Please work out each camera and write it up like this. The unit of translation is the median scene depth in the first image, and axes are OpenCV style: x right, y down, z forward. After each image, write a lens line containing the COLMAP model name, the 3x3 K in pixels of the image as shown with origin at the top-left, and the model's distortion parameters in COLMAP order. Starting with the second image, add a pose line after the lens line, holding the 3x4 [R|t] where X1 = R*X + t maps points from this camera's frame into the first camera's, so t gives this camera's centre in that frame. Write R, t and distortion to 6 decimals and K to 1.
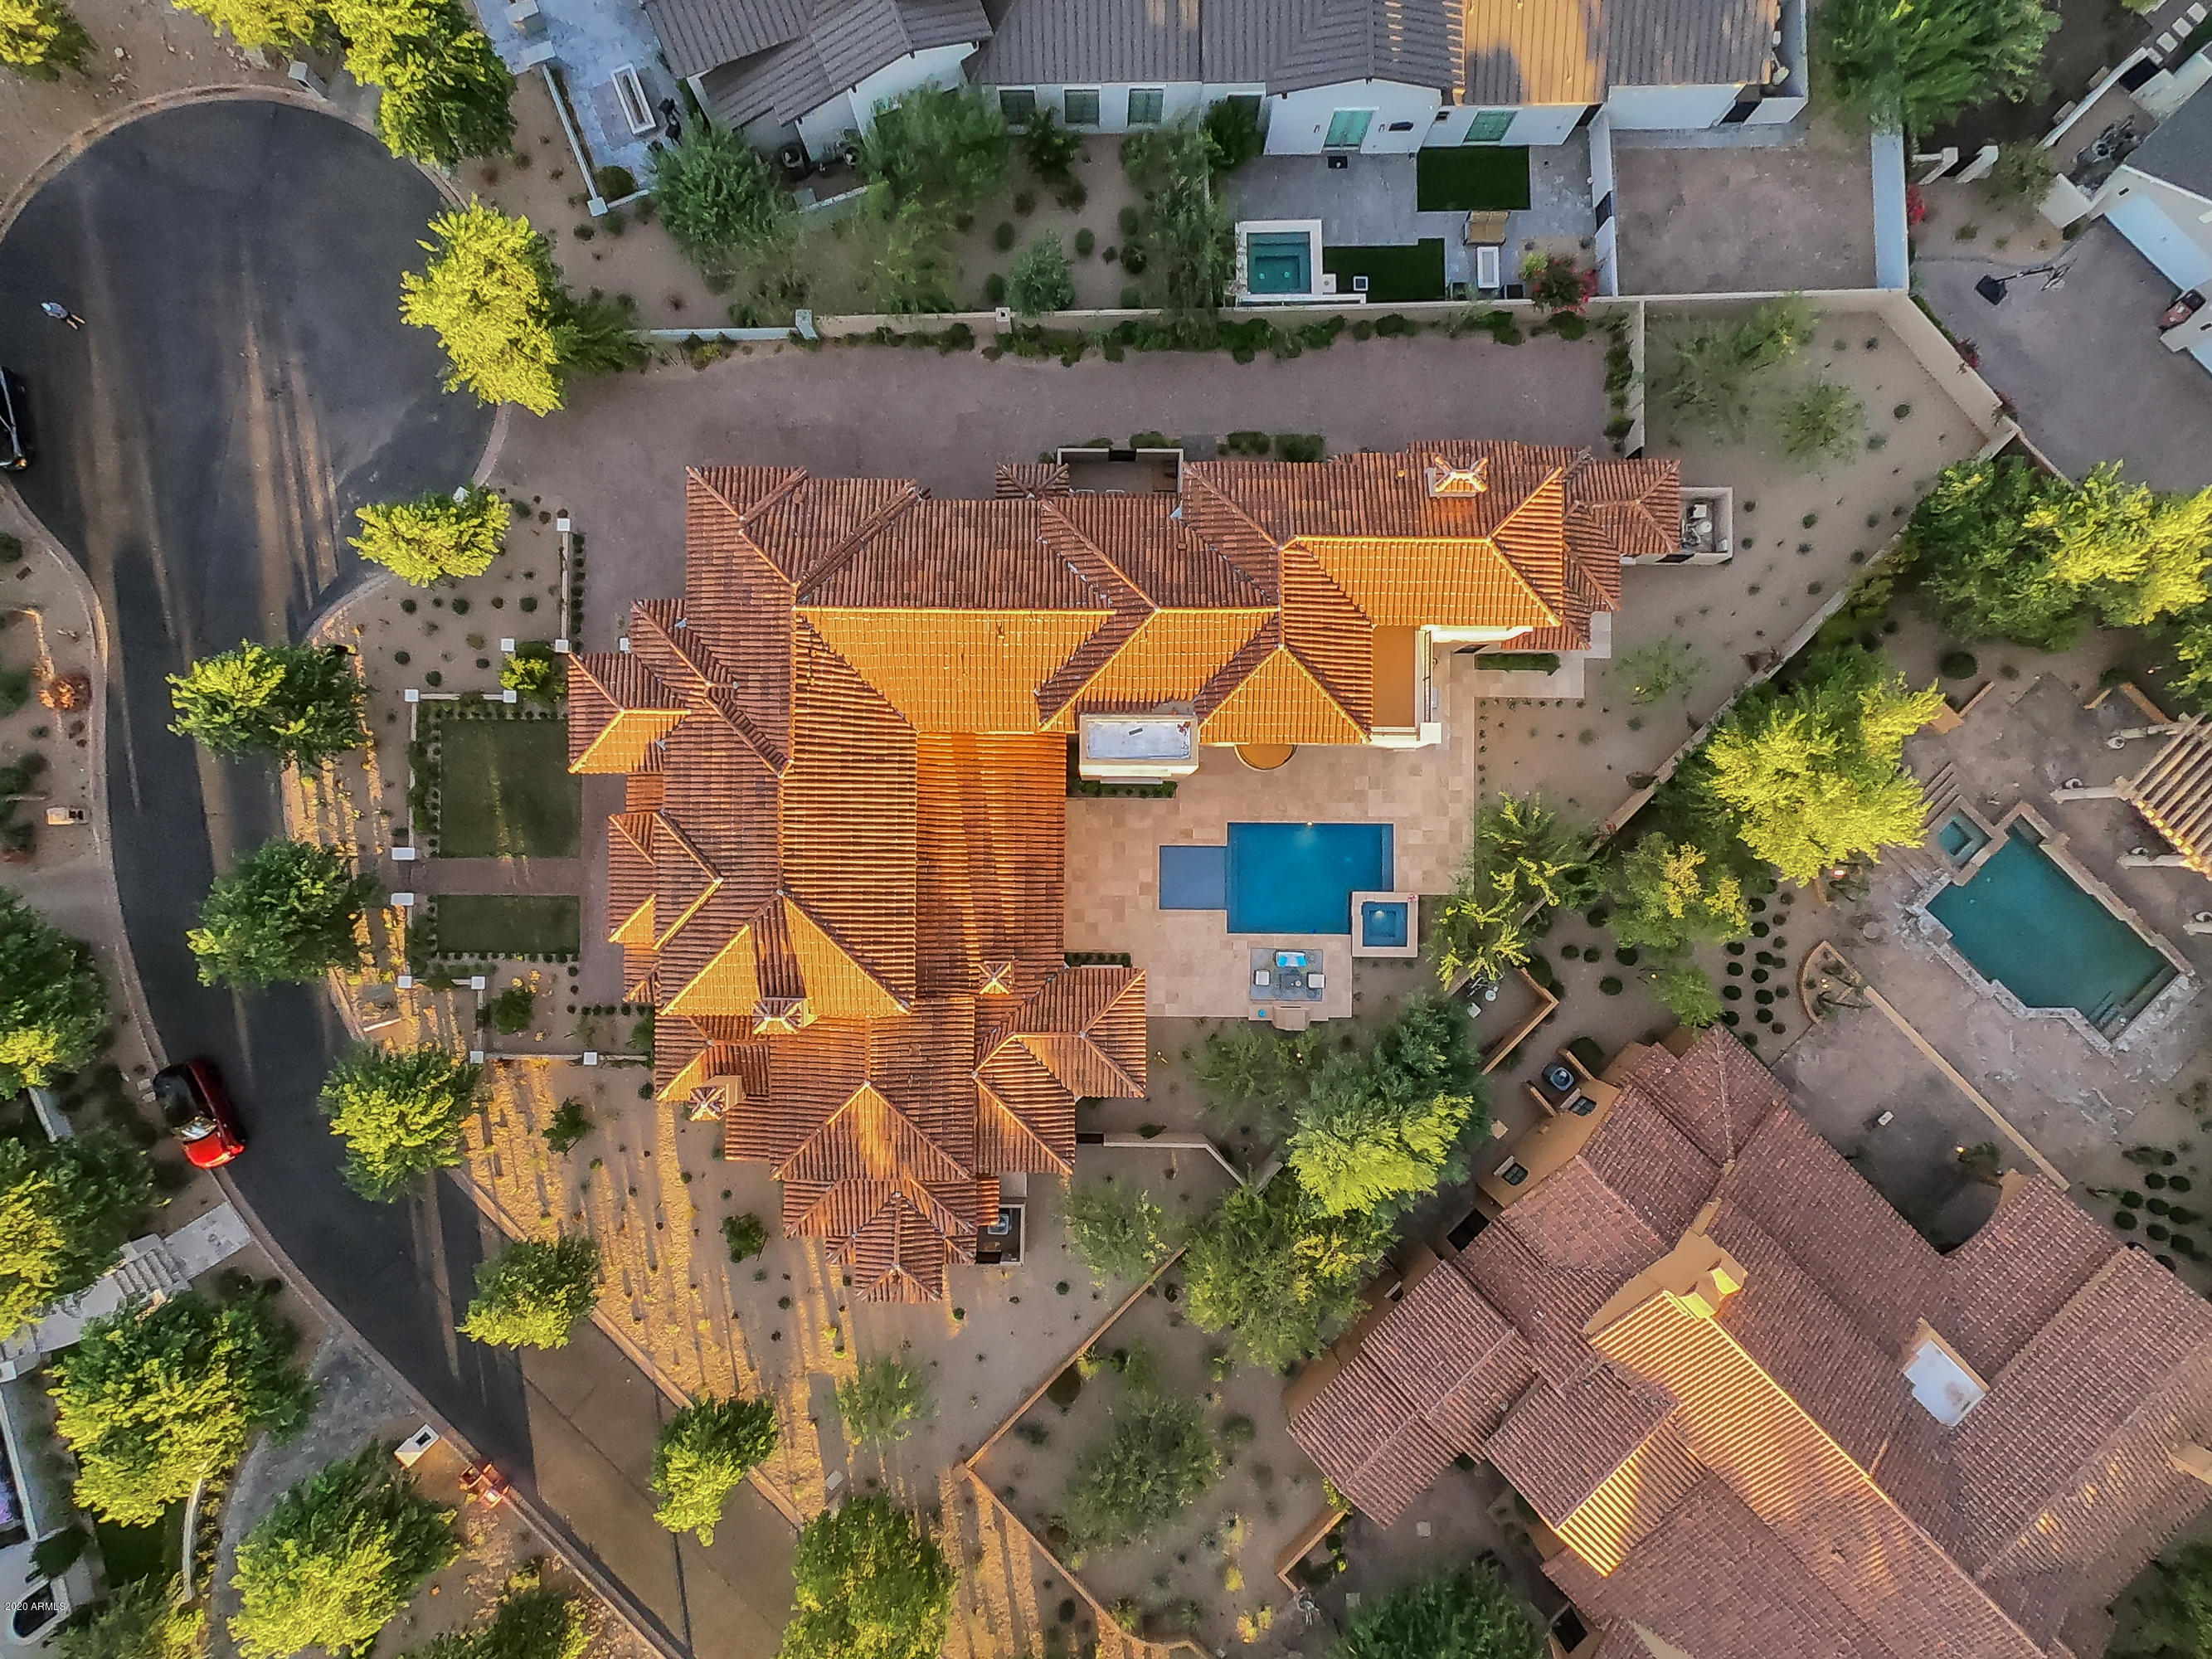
lens RADIAL K [[1139.3, 0, 1106.0], [0, 1139.3, 829.5], [0, 0, 1]] dist [0.010853, -0.003077]
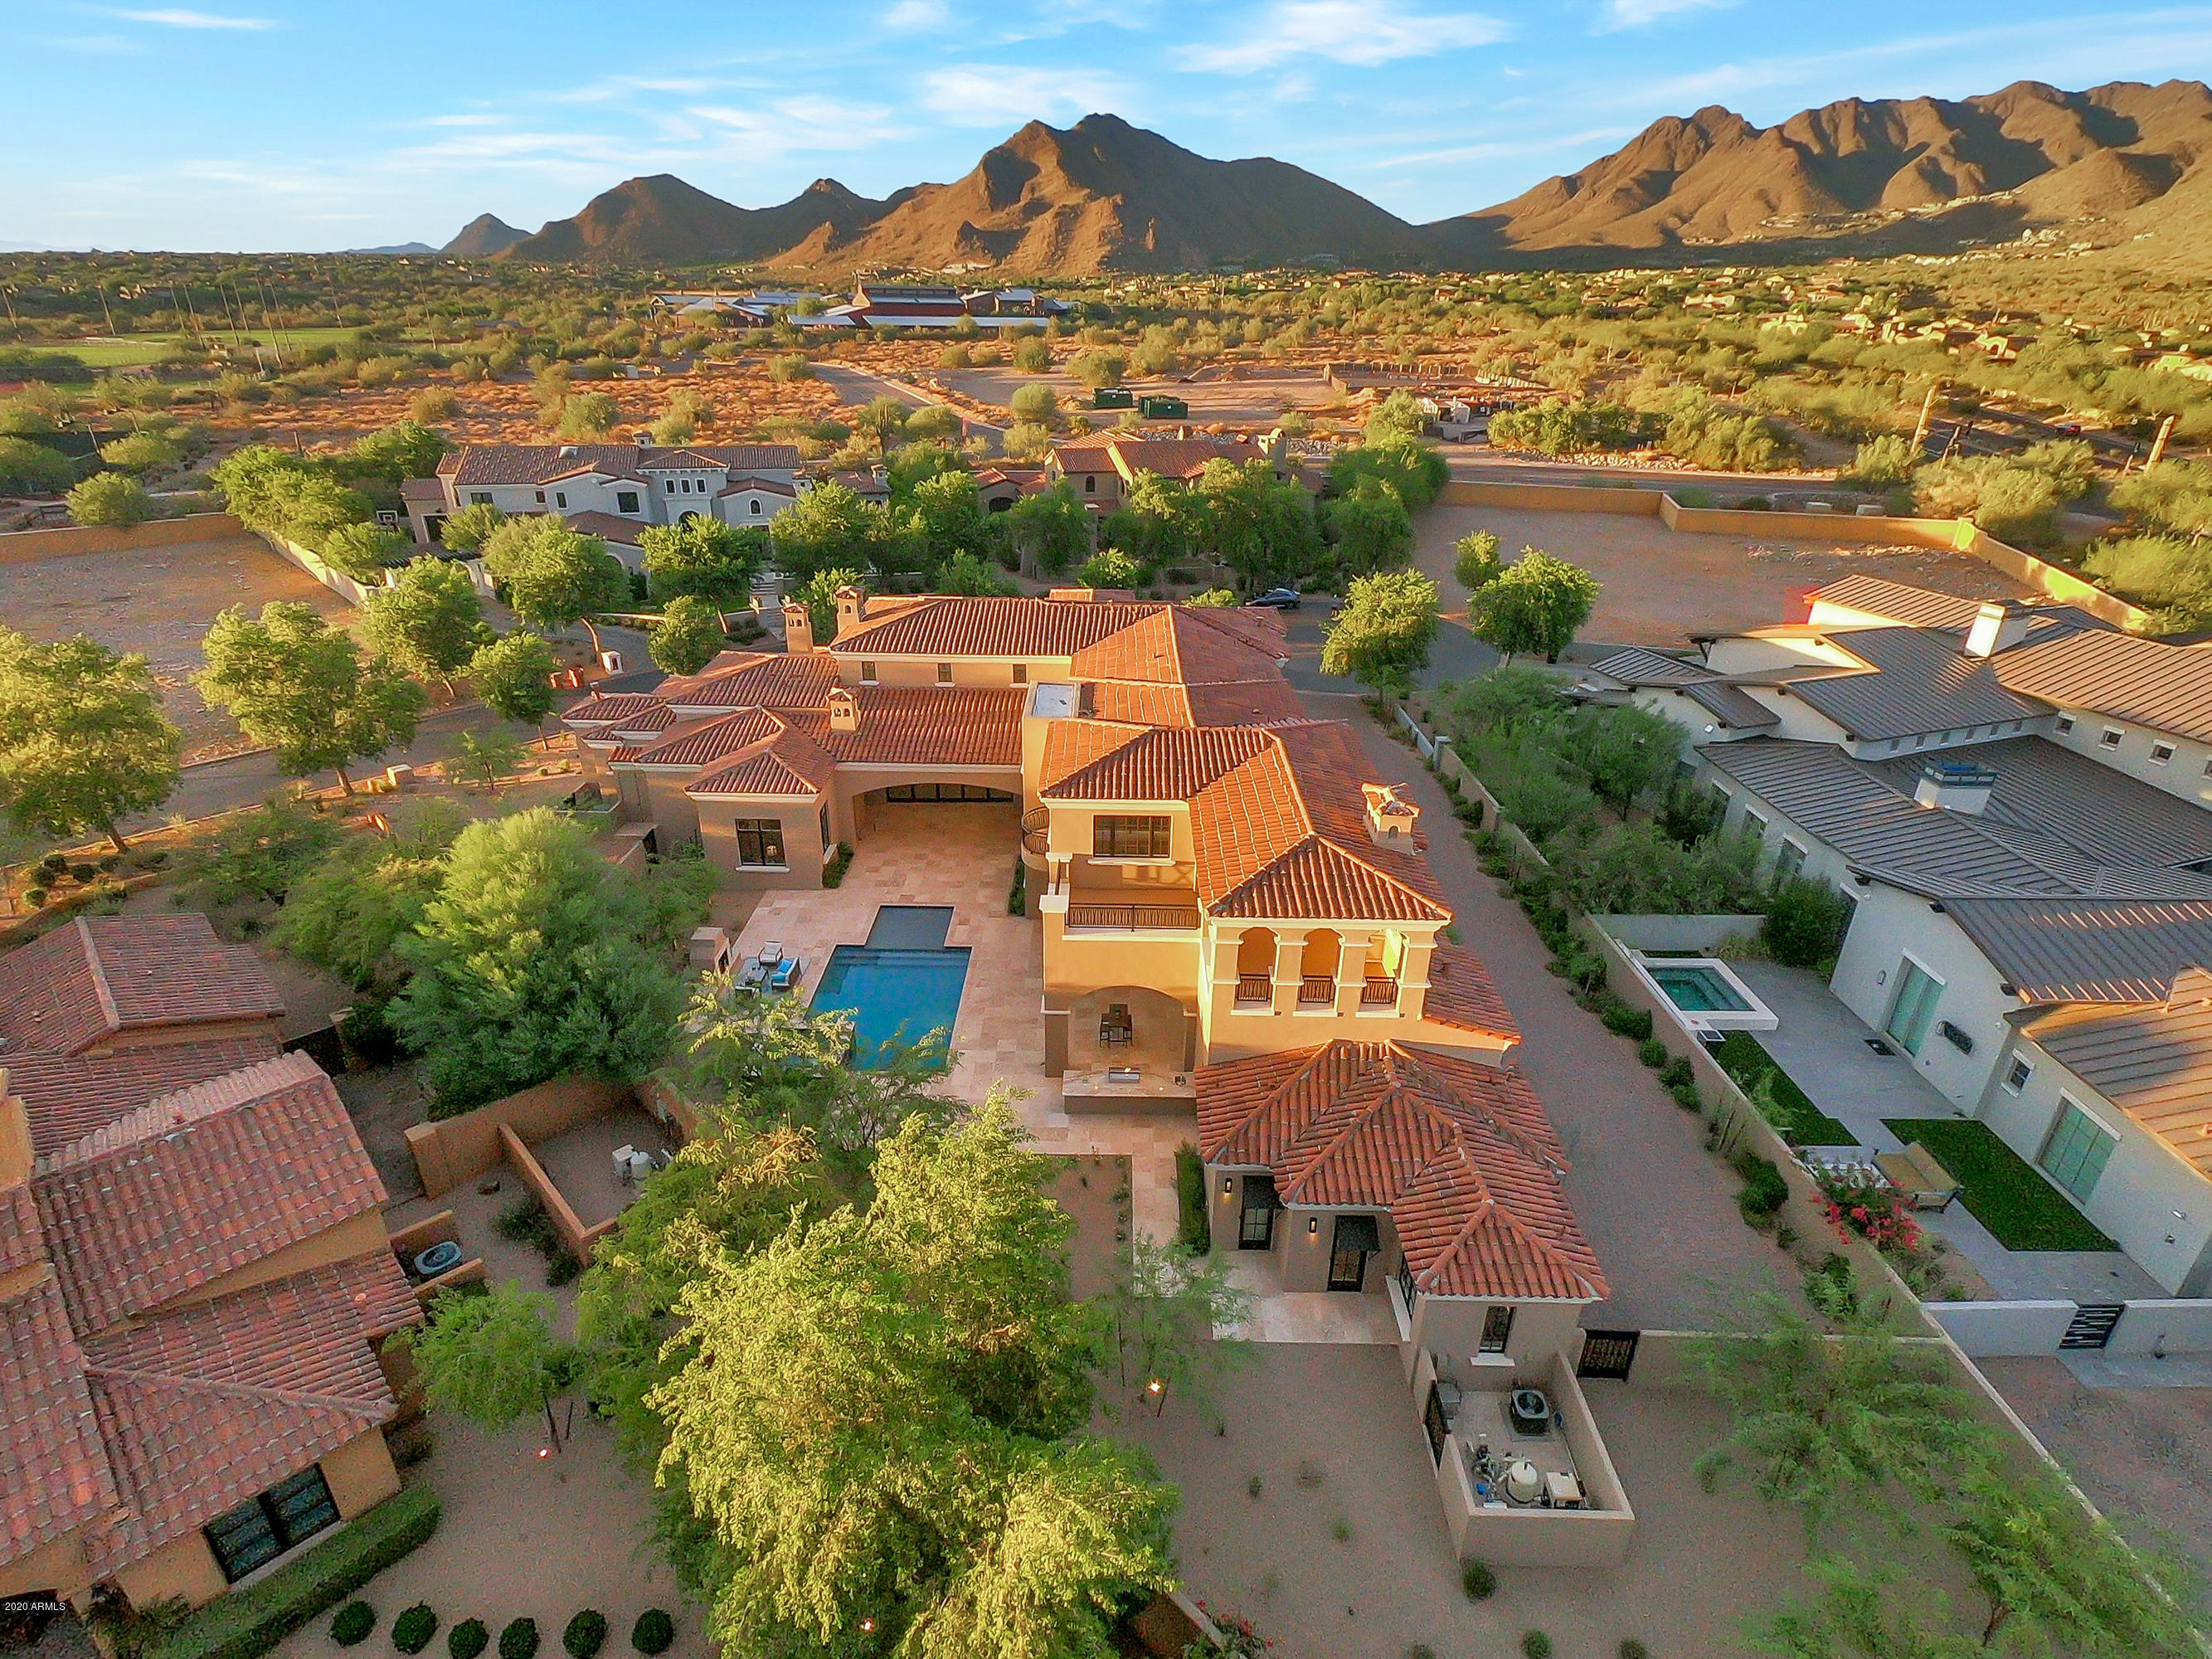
lens RADIAL K [[1139.3, 0, 1106.0], [0, 1139.3, 829.5], [0, 0, 1]] dist [0.010853, -0.003077]
pose [[-0.003237, 0.407073, -0.913390, 0.813091], [-0.999957, 0.006571, 0.006473, -0.107522], [0.008637, 0.913372, 0.407034, 0.588394]]
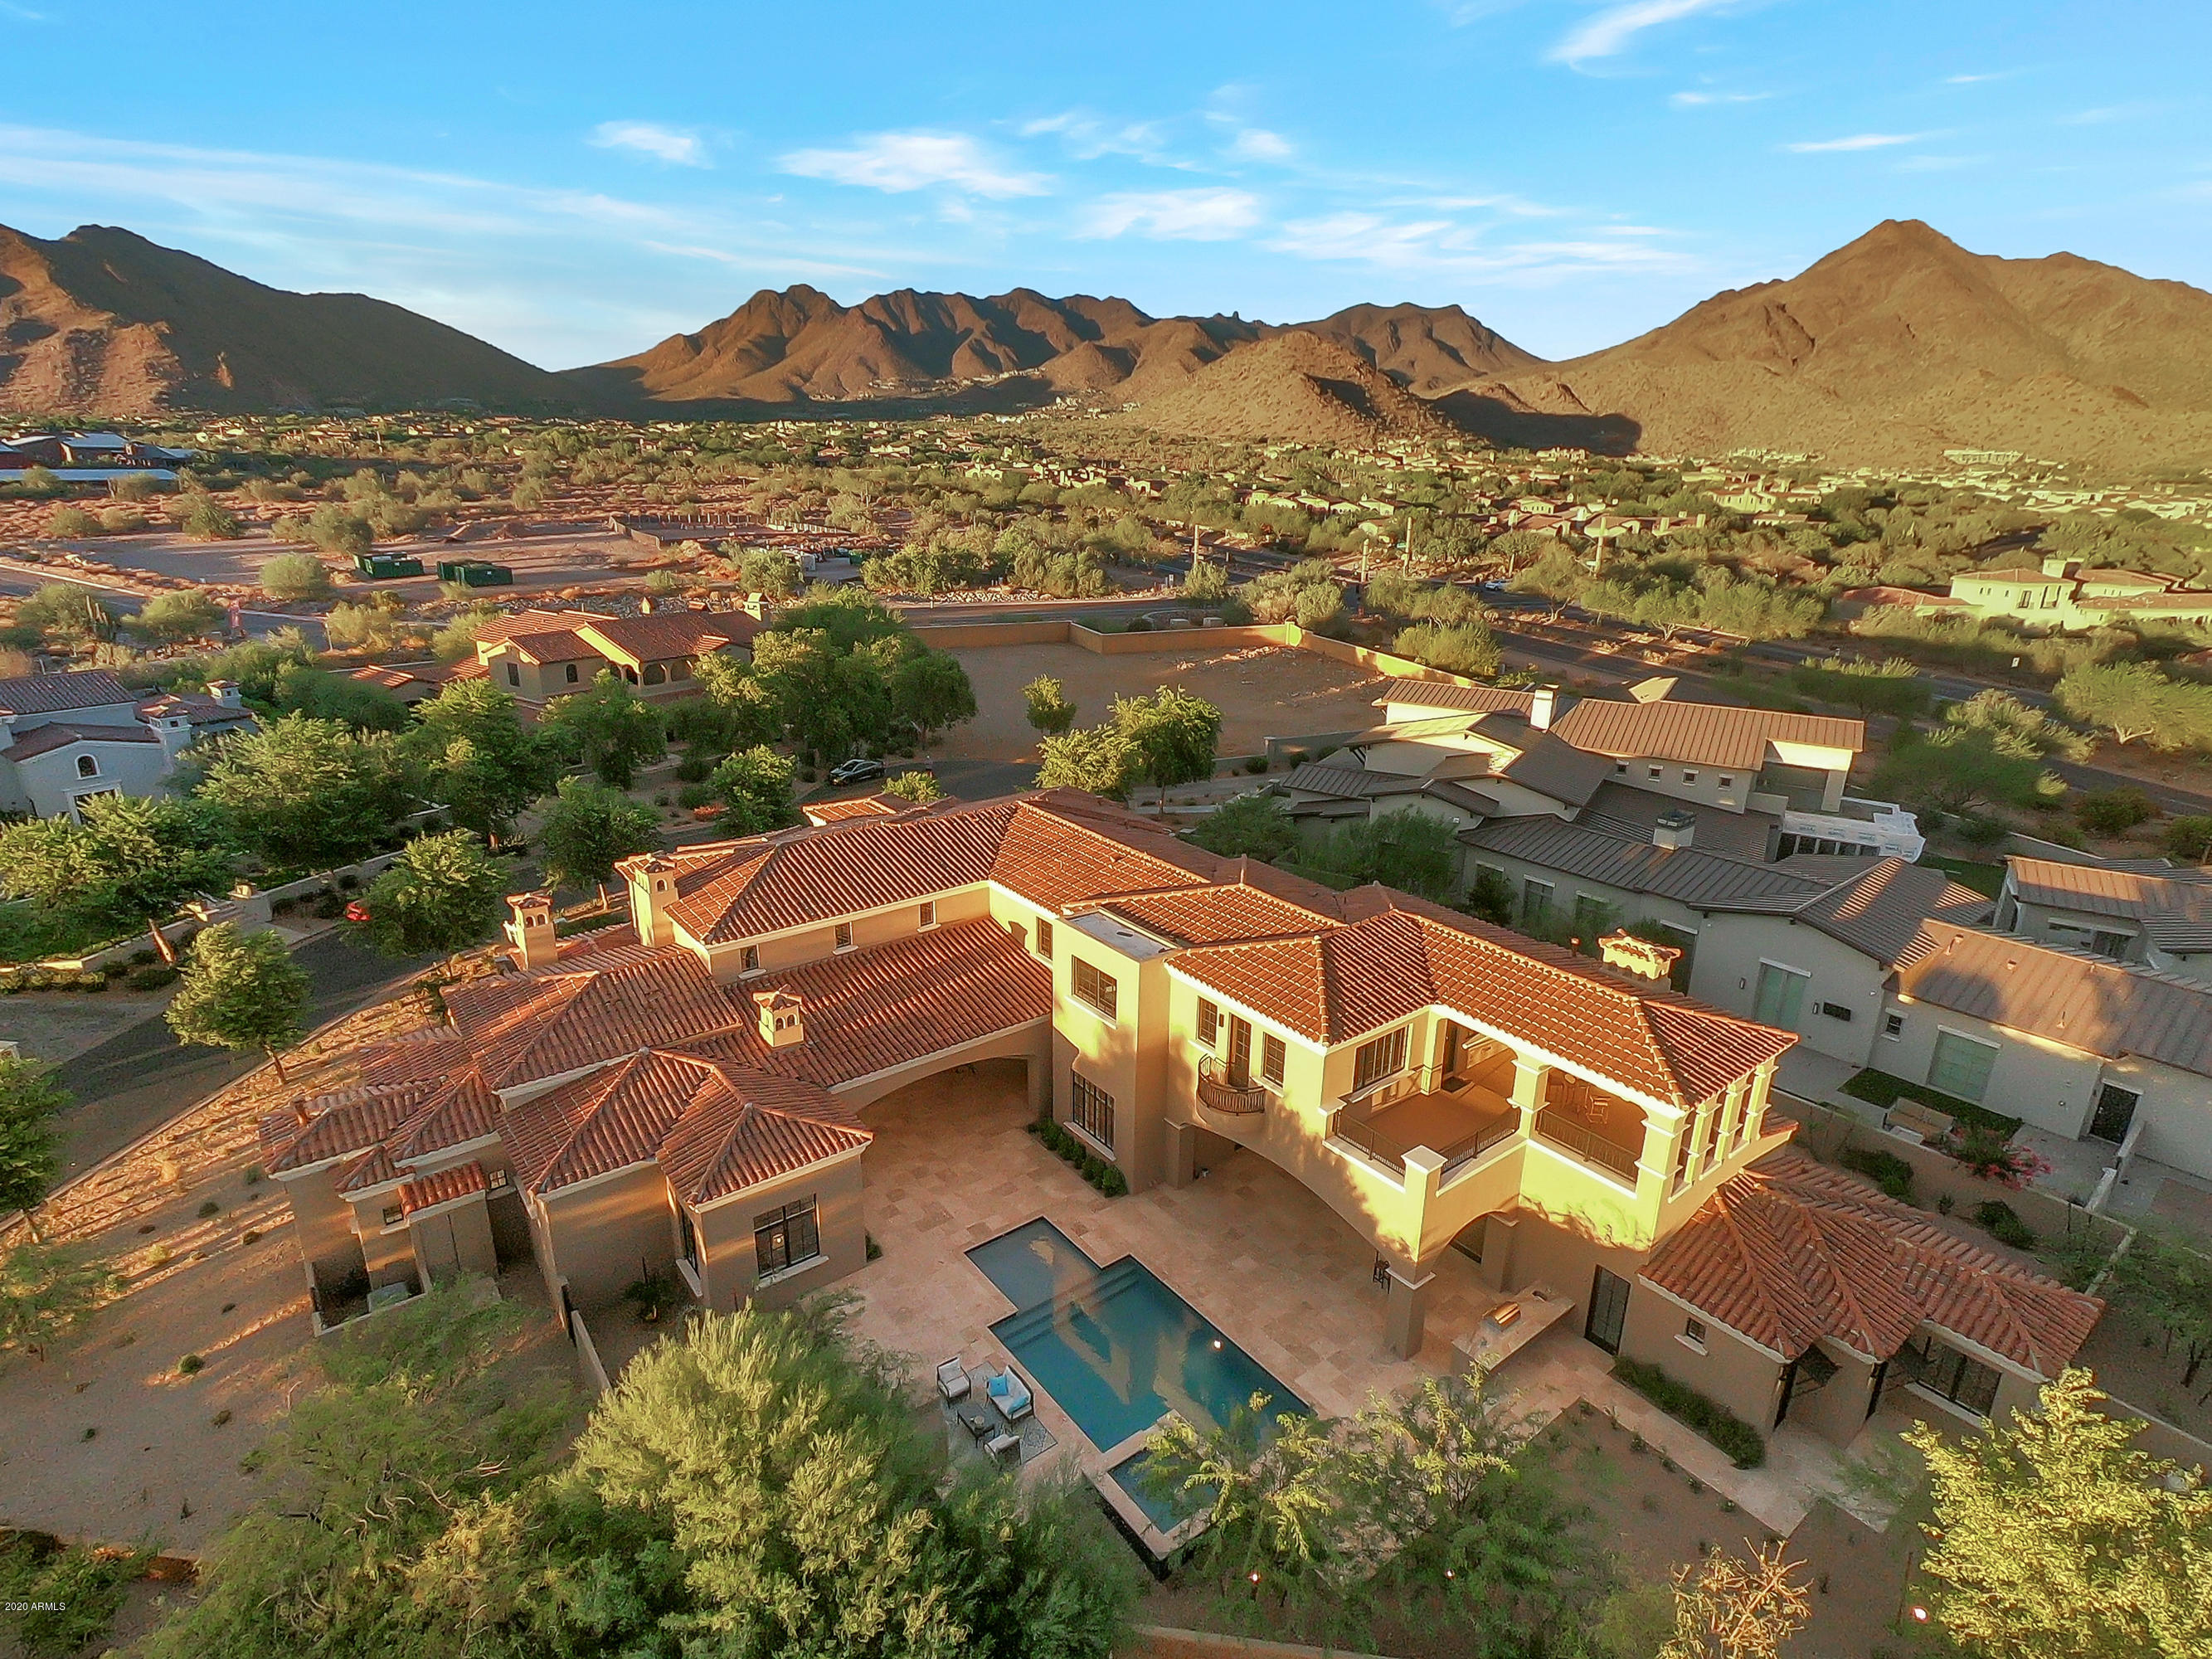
lens RADIAL K [[1139.3, 0, 1106.0], [0, 1139.3, 829.5], [0, 0, 1]] dist [0.010853, -0.003077]
pose [[0.617320, 0.237293, -0.750072, 0.536023], [-0.786587, 0.203159, -0.583101, 0.337721], [0.014018, 0.949957, 0.312066, 0.554418]]
